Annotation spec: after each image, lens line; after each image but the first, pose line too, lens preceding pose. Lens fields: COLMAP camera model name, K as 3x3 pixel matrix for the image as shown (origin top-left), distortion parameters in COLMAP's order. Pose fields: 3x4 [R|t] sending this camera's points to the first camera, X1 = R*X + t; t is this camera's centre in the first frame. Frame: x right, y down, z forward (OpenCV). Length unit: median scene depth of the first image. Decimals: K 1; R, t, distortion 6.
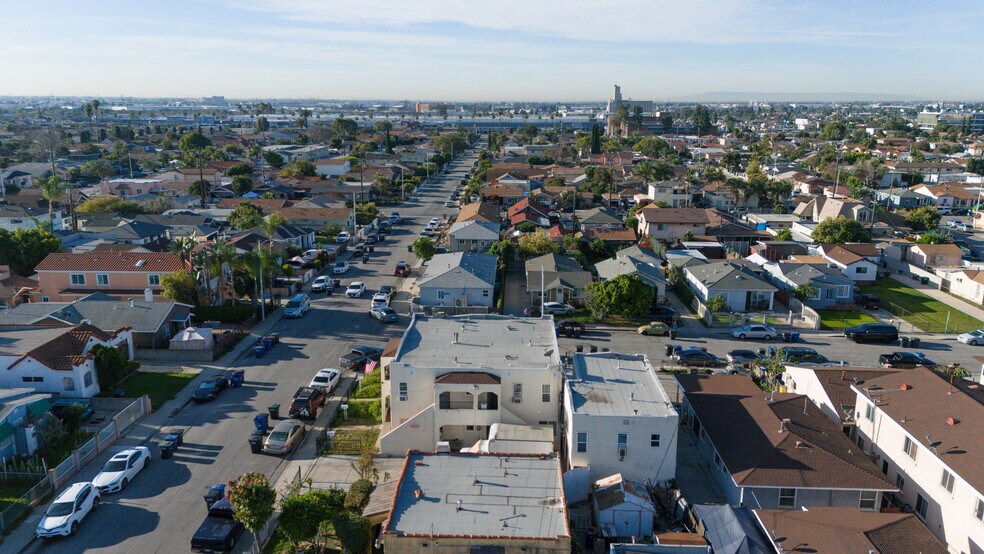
lens RADIAL K [[716.9, 0, 494.8], [0, 716.9, 278.5], [0, 0, 1]] dist [0.098167, -0.112948]
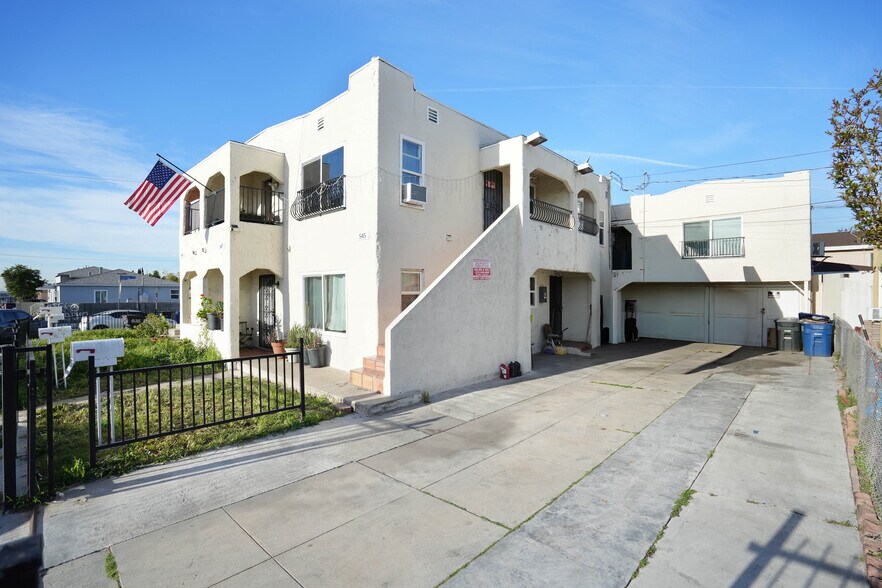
lens RADIAL K [[402.2, 0, 441.0], [0, 402.2, 294.0], [0, 0, 1]] dist [-0.001380, -0.000074]
pose [[0.664434, -0.007464, 0.747309, -0.142995], [0.193678, 0.967508, -0.162536, 0.137024], [-0.721814, 0.252732, 0.644291, 0.523045]]
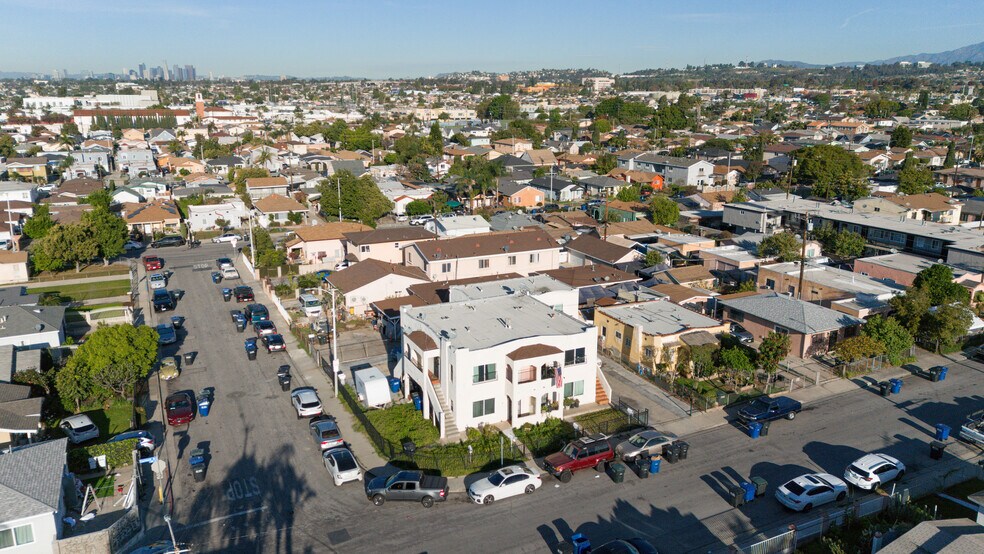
lens RADIAL K [[716.9, 0, 494.8], [0, 716.9, 278.5], [0, 0, 1]] dist [0.098167, -0.112948]
pose [[-0.465625, -0.236082, 0.852912, -0.582148], [0.209713, 0.906877, 0.365507, -0.227496], [-0.859776, 0.349056, -0.372754, 0.884353]]
